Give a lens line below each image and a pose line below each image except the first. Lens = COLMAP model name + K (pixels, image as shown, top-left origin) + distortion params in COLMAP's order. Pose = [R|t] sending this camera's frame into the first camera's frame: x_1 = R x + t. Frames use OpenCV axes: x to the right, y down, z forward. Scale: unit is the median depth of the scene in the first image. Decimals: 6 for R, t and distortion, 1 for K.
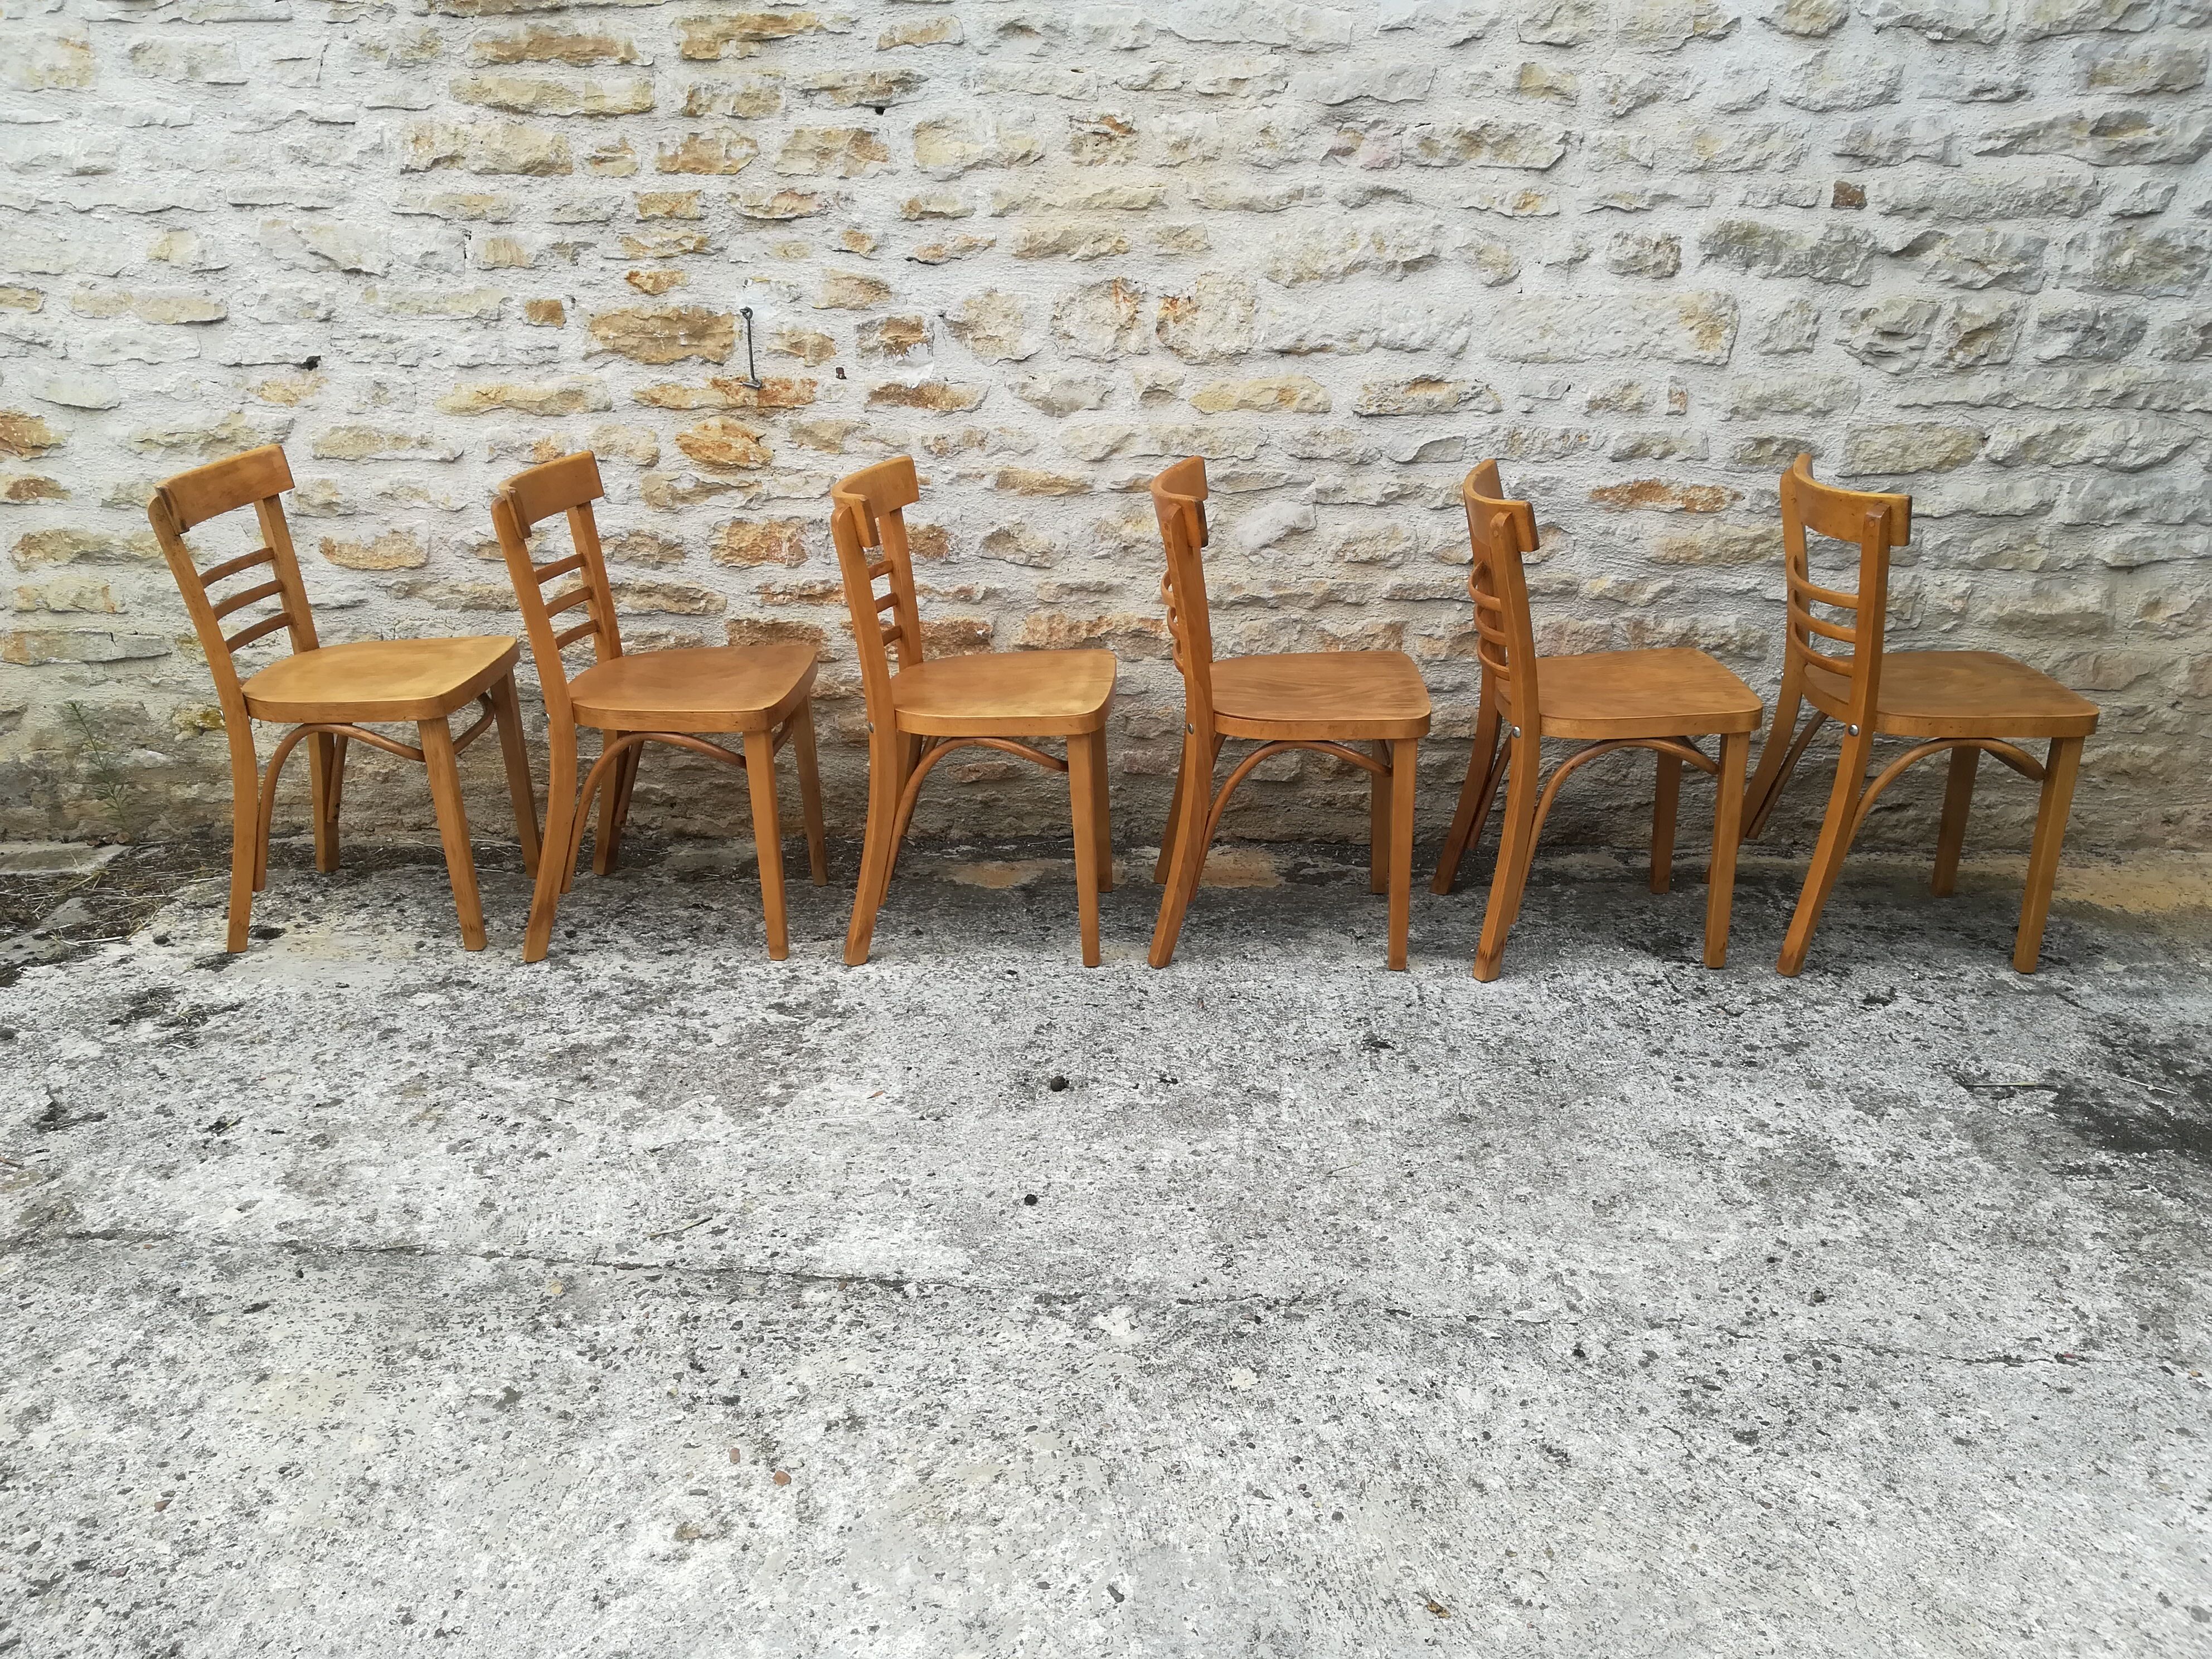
lens RADIAL K [[1726.7, 0, 1114.7], [0, 1726.7, 851.8], [0, 0, 1]] dist [0.046504, -0.074421]
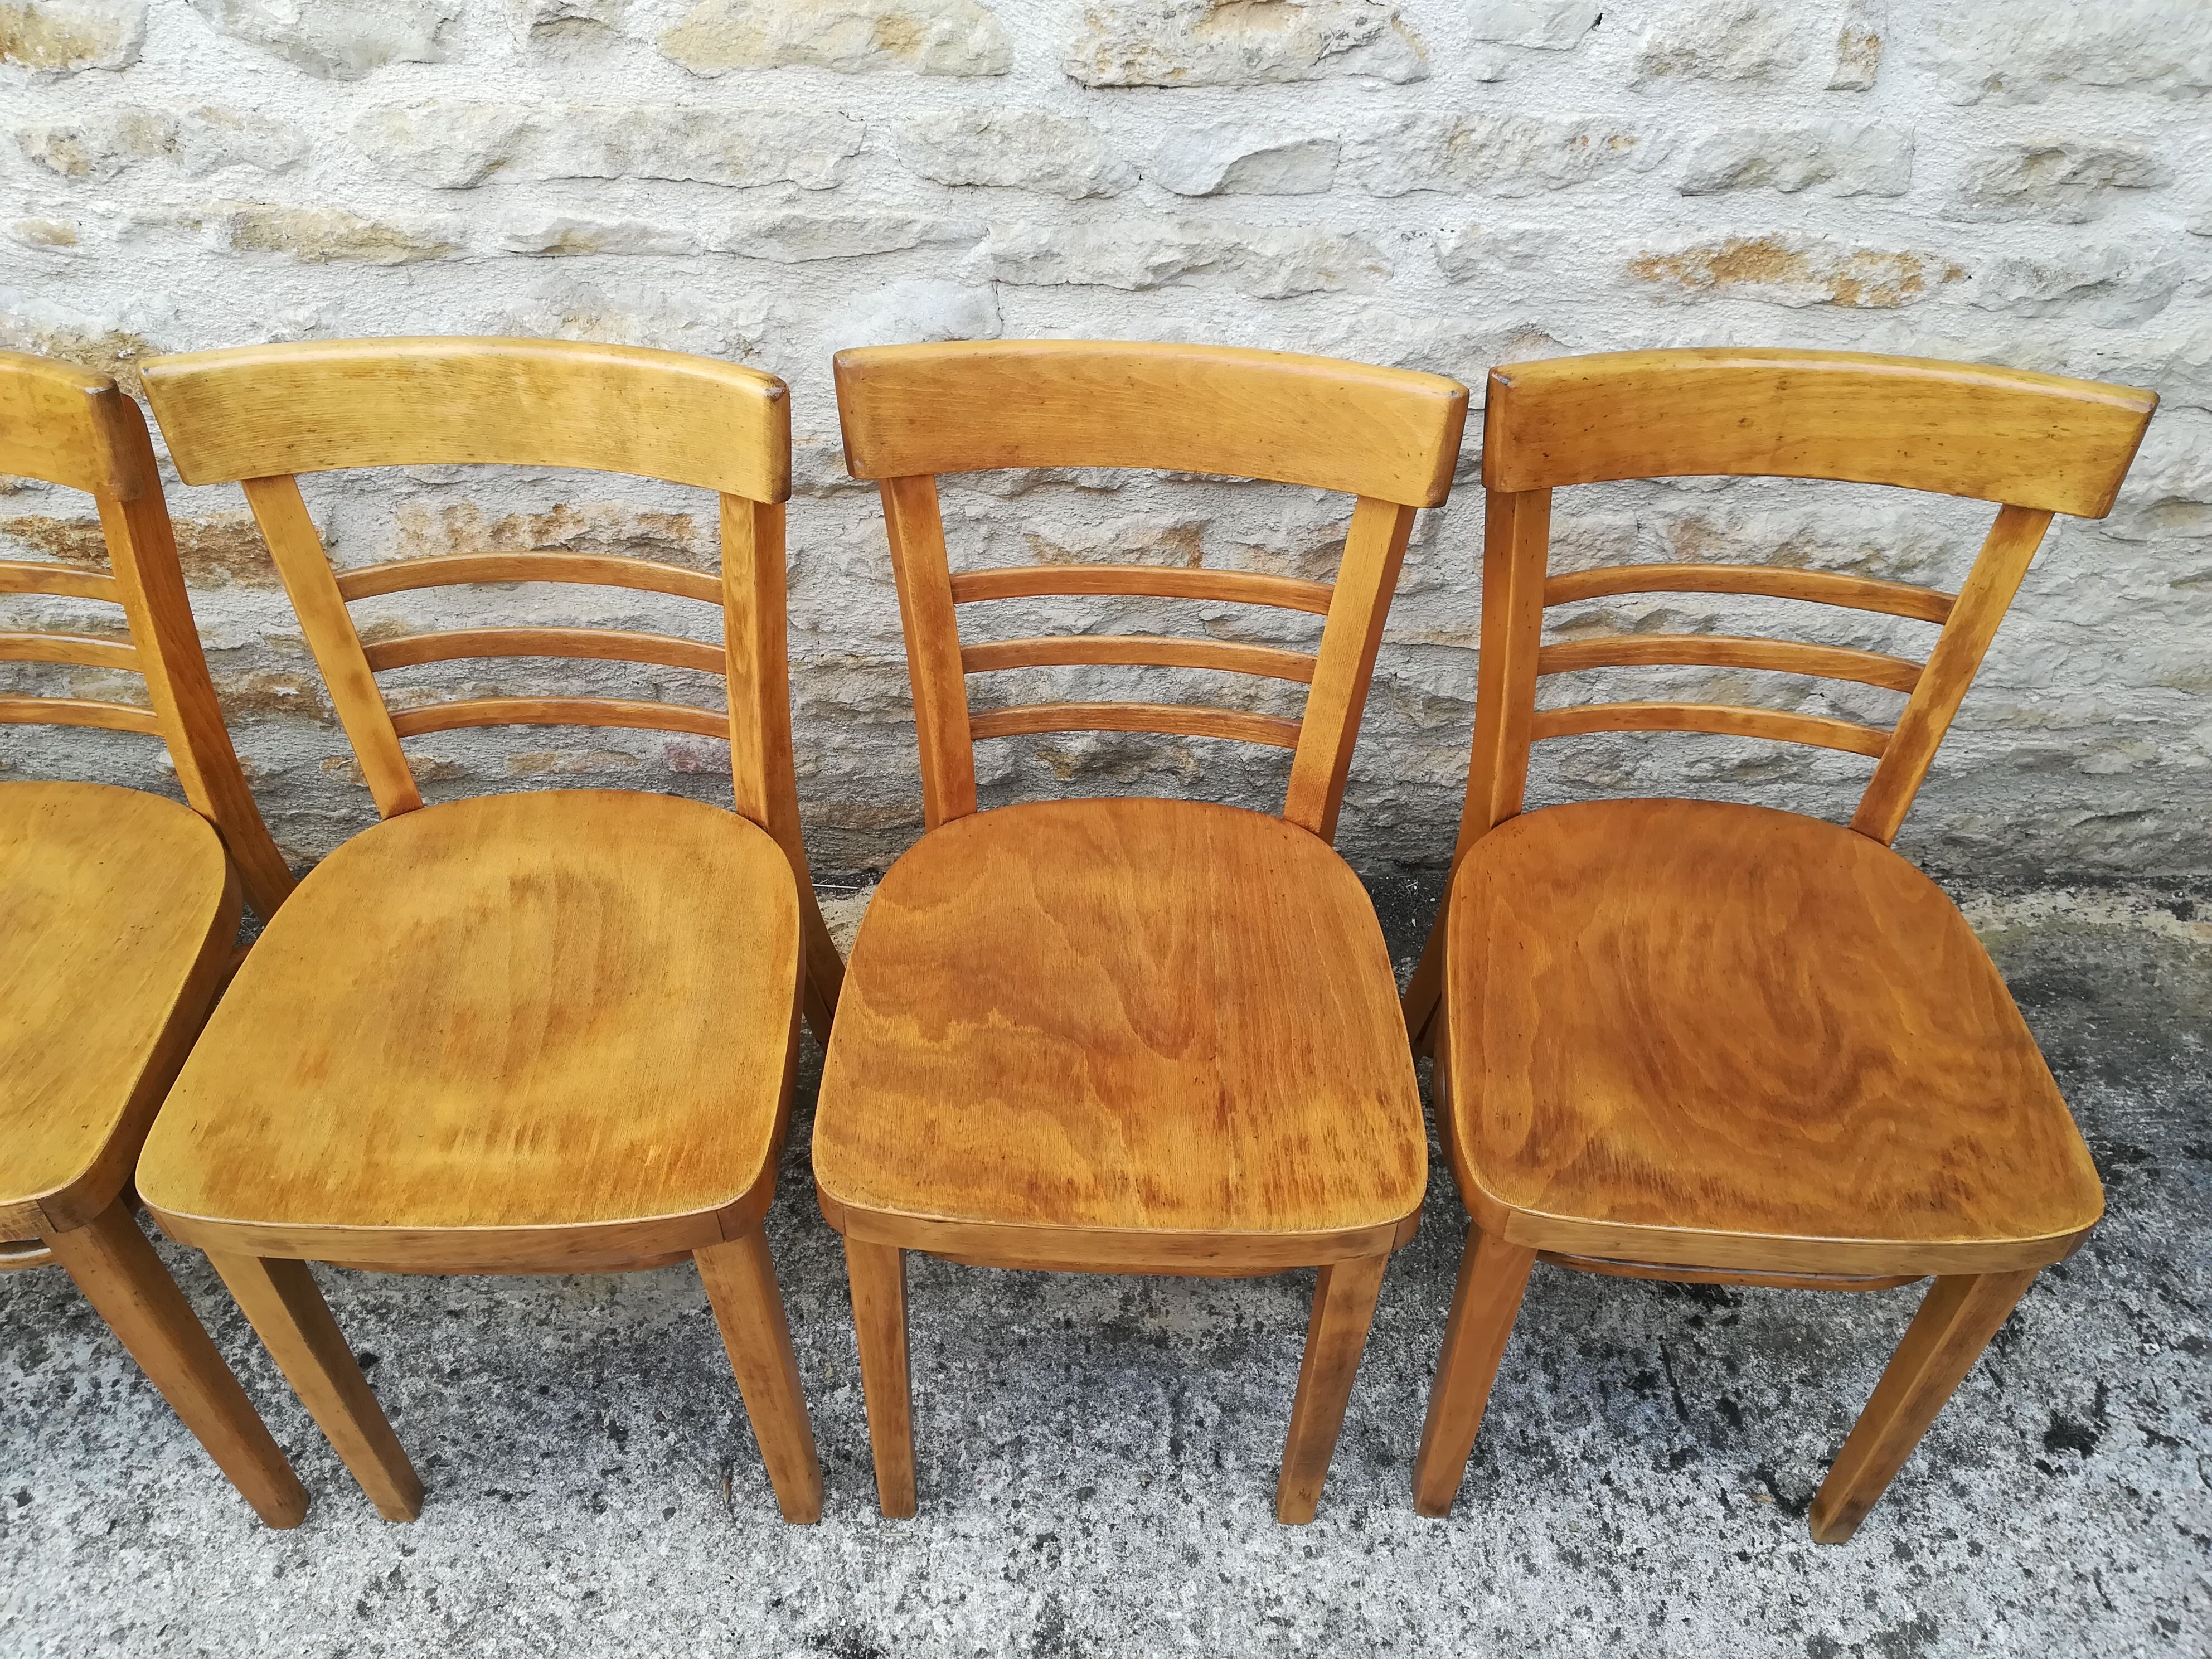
lens RADIAL K [[1726.7, 0, 1127.3], [0, 1726.7, 843.1], [0, 0, 1]] dist [0.046504, -0.074421]
pose [[0.999643, -0.011175, 0.024285, 0.143538], [0.000835, 0.921049, 0.389446, -0.252714], [-0.026720, -0.389286, 0.920729, 0.568059]]
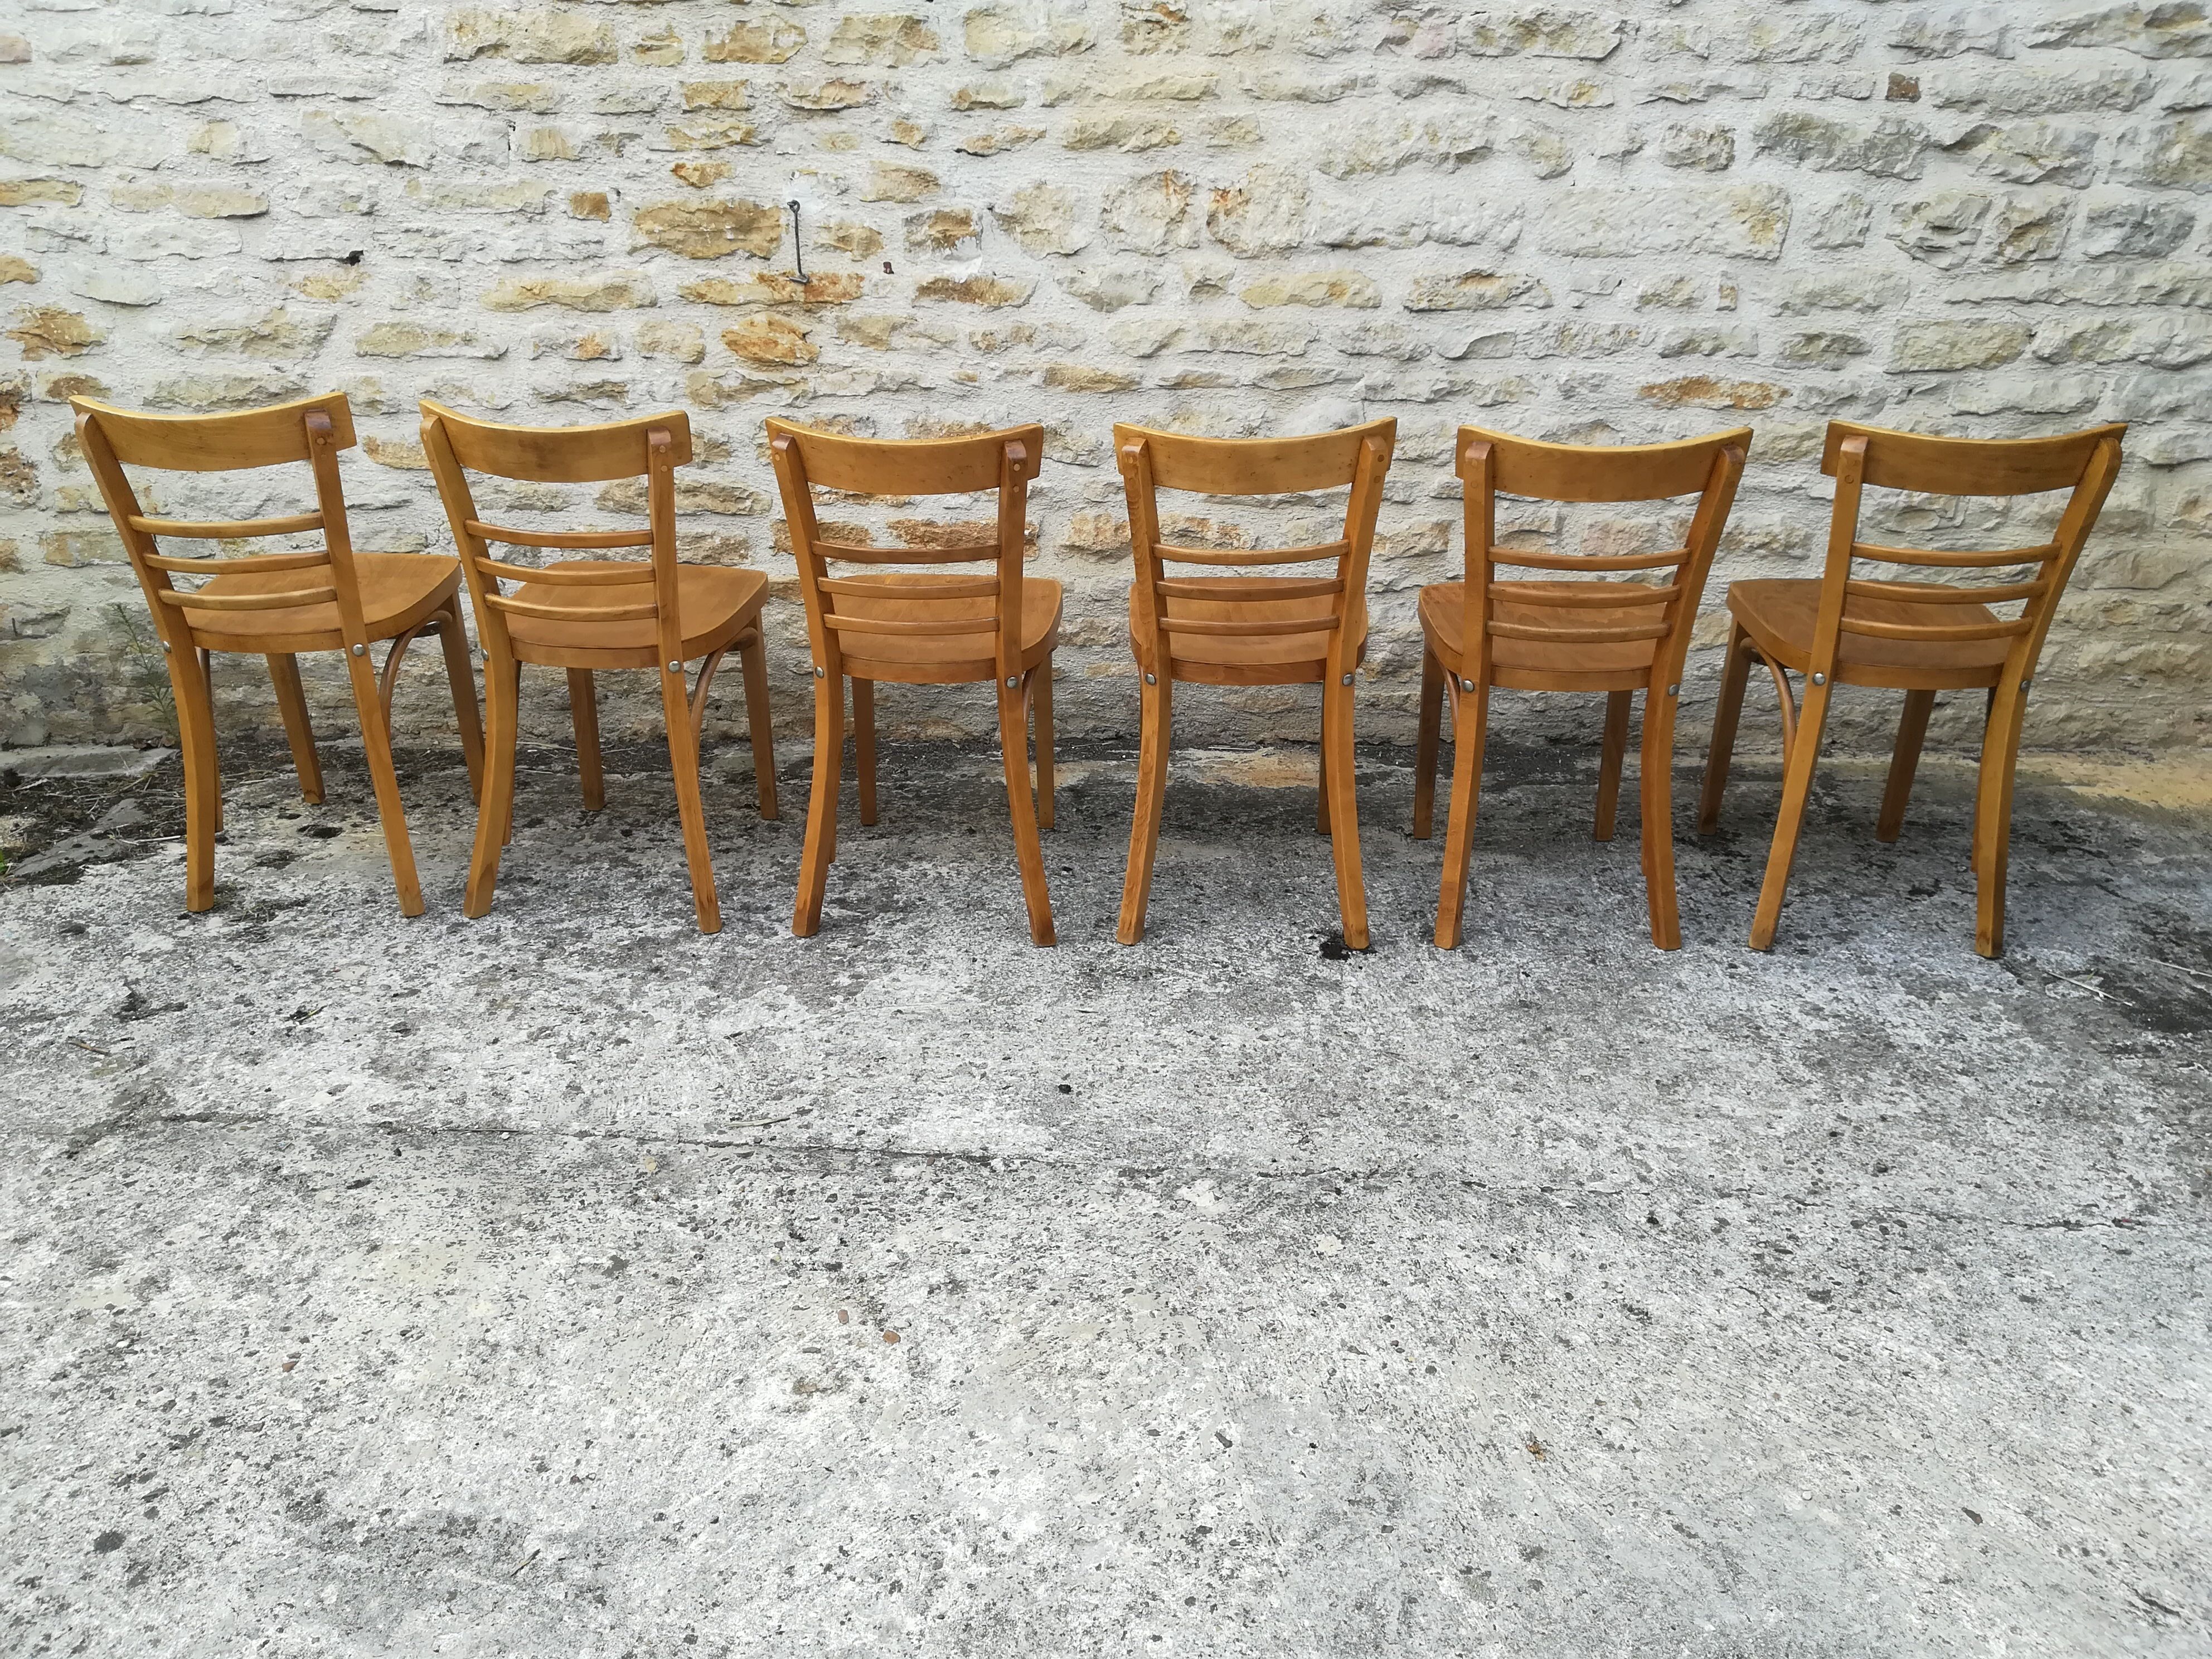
lens RADIAL K [[1726.7, 0, 1111.8], [0, 1726.7, 859.8], [0, 0, 1]] dist [0.046504, -0.074421]
pose [[0.999955, -0.003041, 0.009008, -0.040820], [0.002630, 0.998972, 0.045253, 0.018413], [-0.009136, -0.045227, 0.998935, -0.010134]]
